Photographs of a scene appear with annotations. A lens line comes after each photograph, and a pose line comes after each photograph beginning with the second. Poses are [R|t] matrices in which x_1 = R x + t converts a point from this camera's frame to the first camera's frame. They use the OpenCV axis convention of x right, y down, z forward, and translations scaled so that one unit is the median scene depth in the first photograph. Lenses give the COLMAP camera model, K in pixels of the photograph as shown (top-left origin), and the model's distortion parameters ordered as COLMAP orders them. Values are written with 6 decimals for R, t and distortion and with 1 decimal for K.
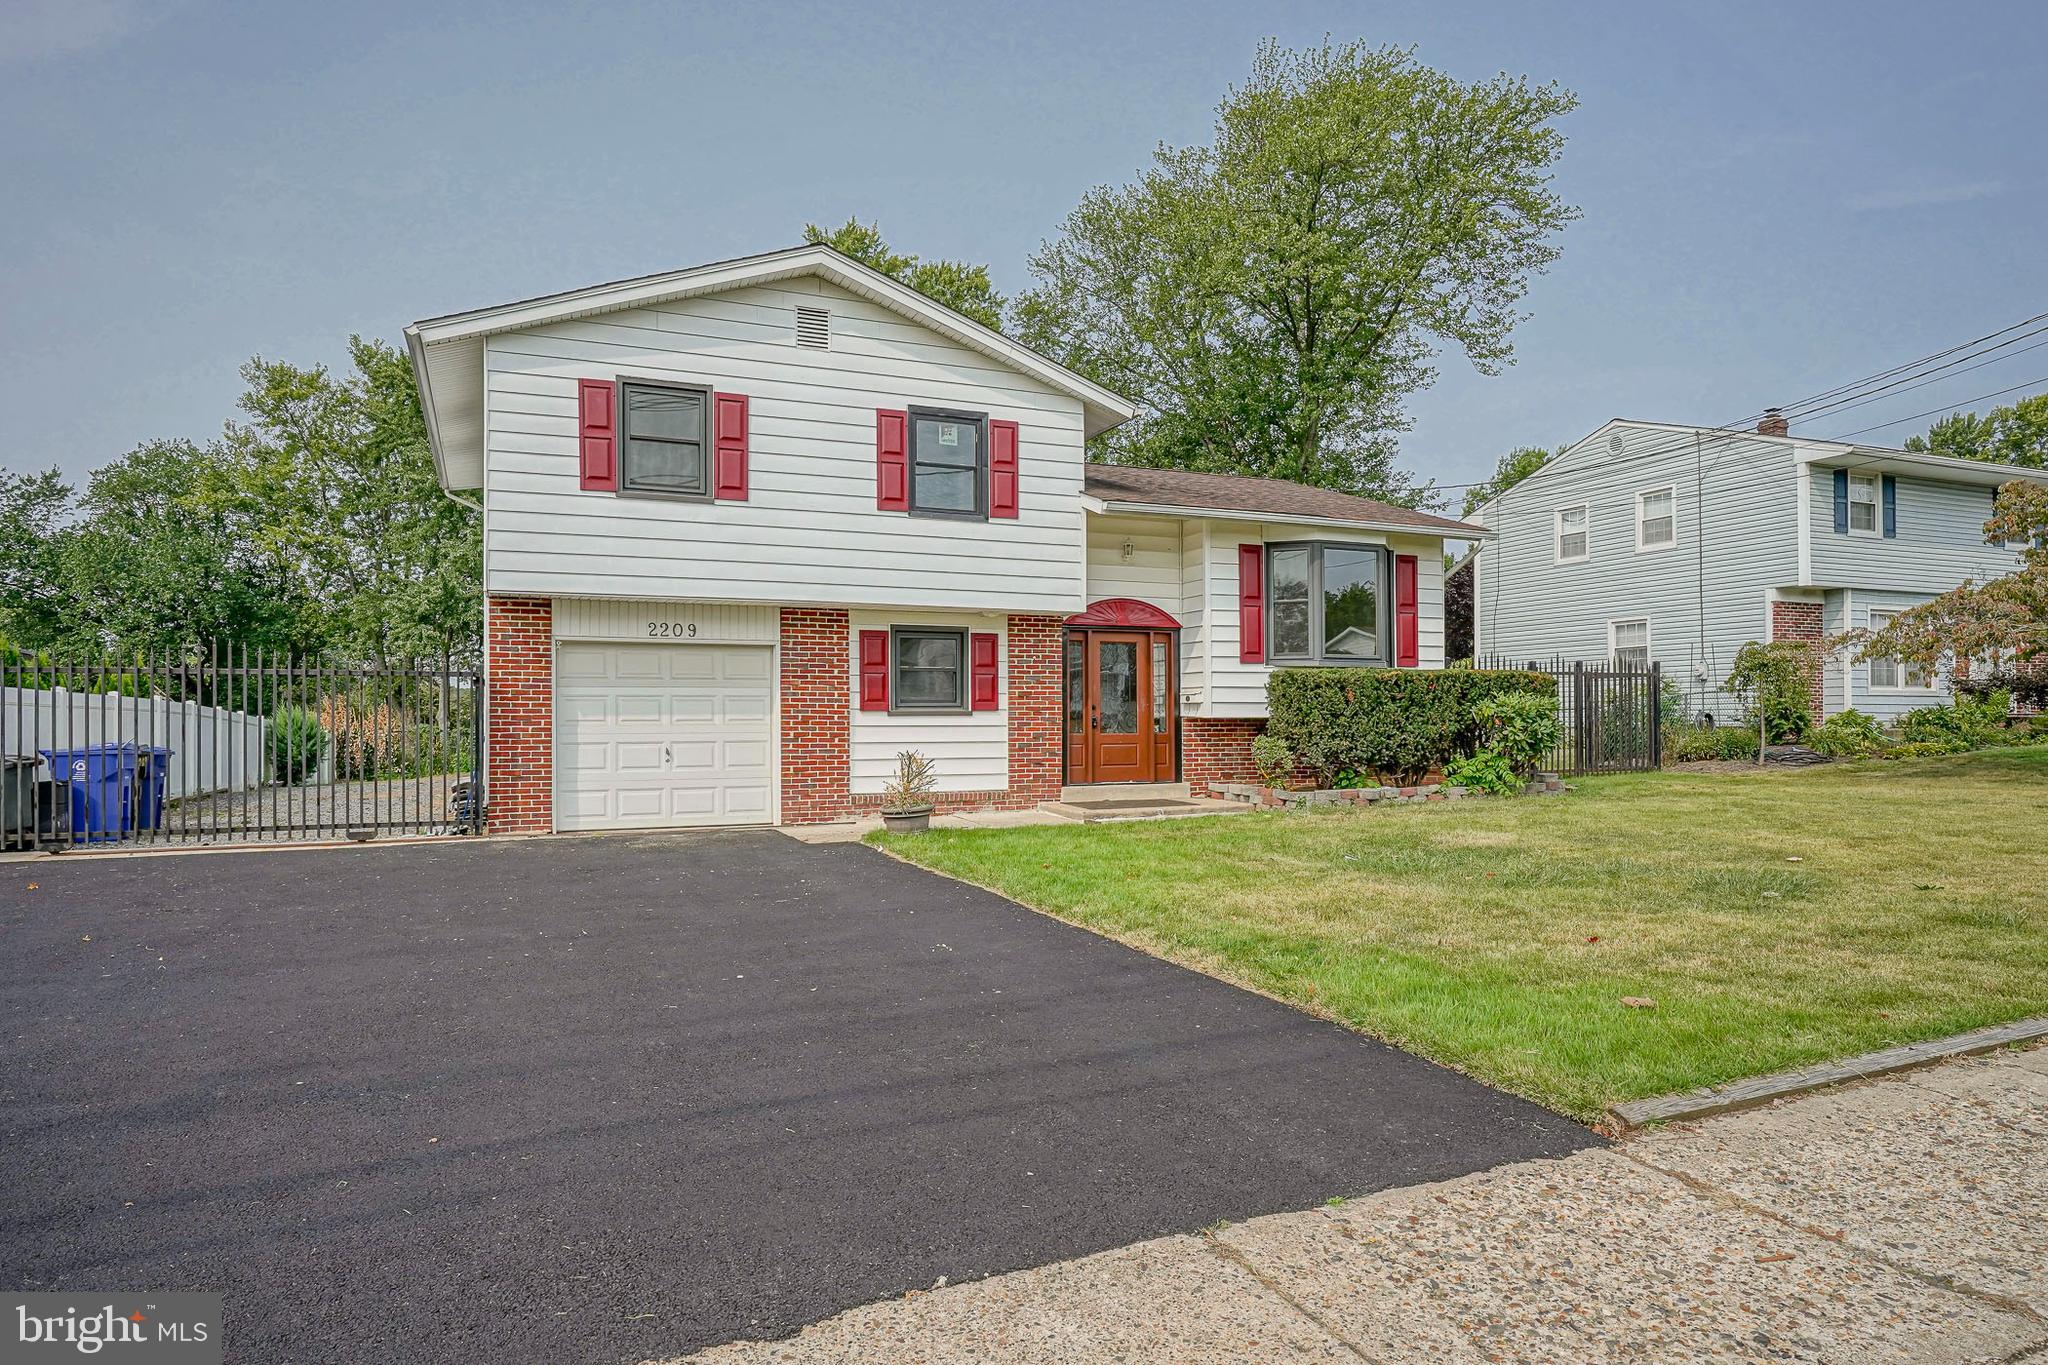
lens RADIAL K [[1276.1, 0, 1016.4], [0, 1276.1, 693.2], [0, 0, 1]] dist [-0.011500, -0.001831]
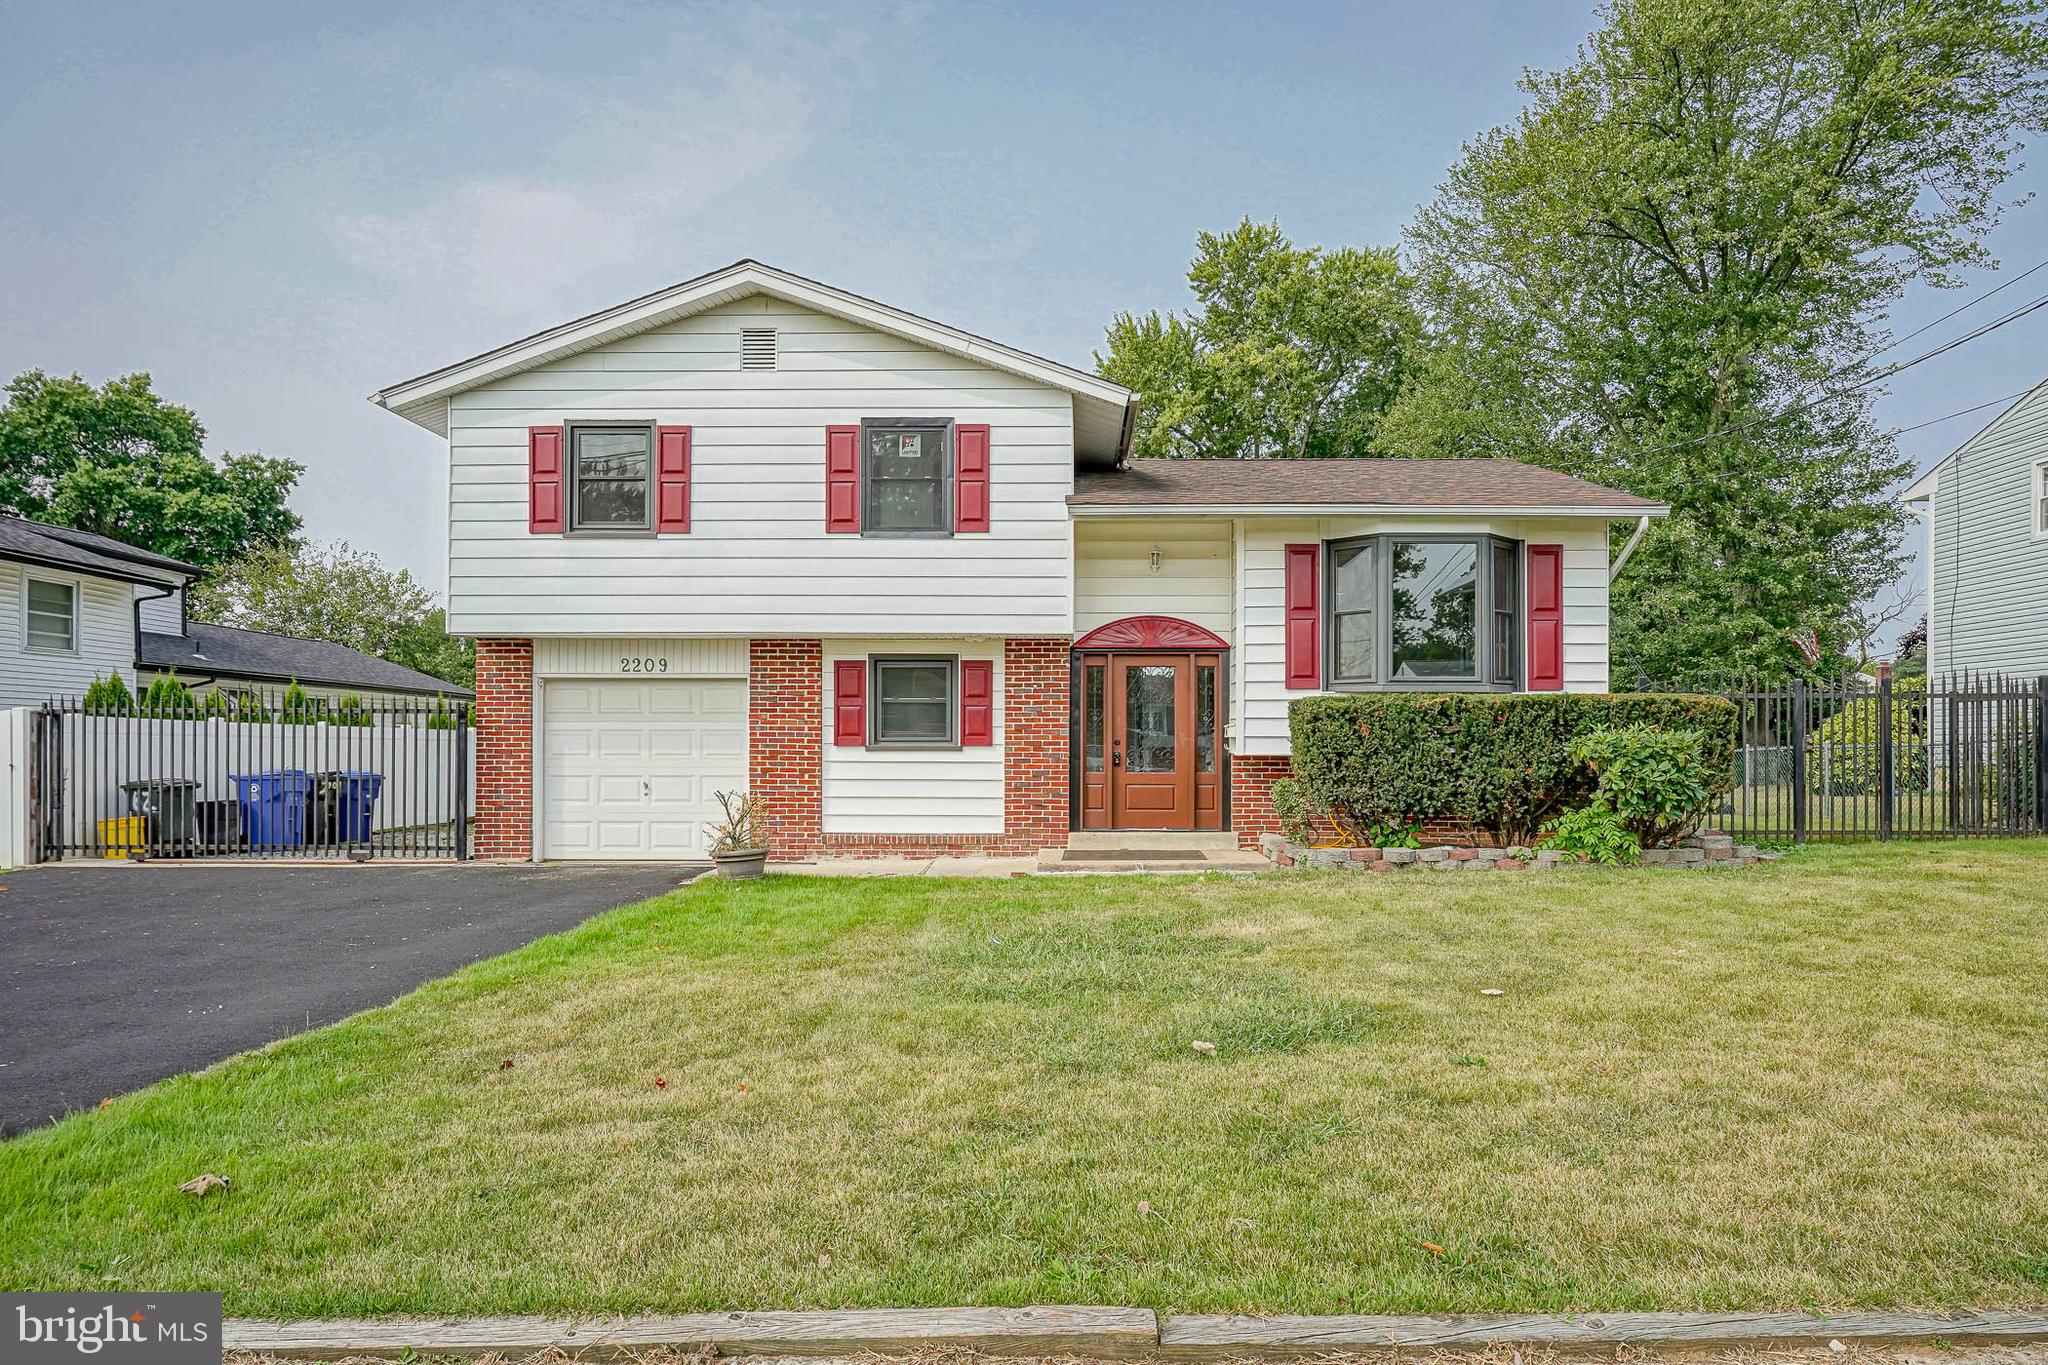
lens RADIAL K [[1276.1, 0, 1023.9], [0, 1276.1, 734.1], [0, 0, 1]] dist [-0.011500, -0.001831]
pose [[0.902176, 0.000110, -0.431369, 0.410966], [0.002982, 0.999974, 0.006491, -0.000534], [0.431359, -0.007142, 0.902152, 0.201056]]
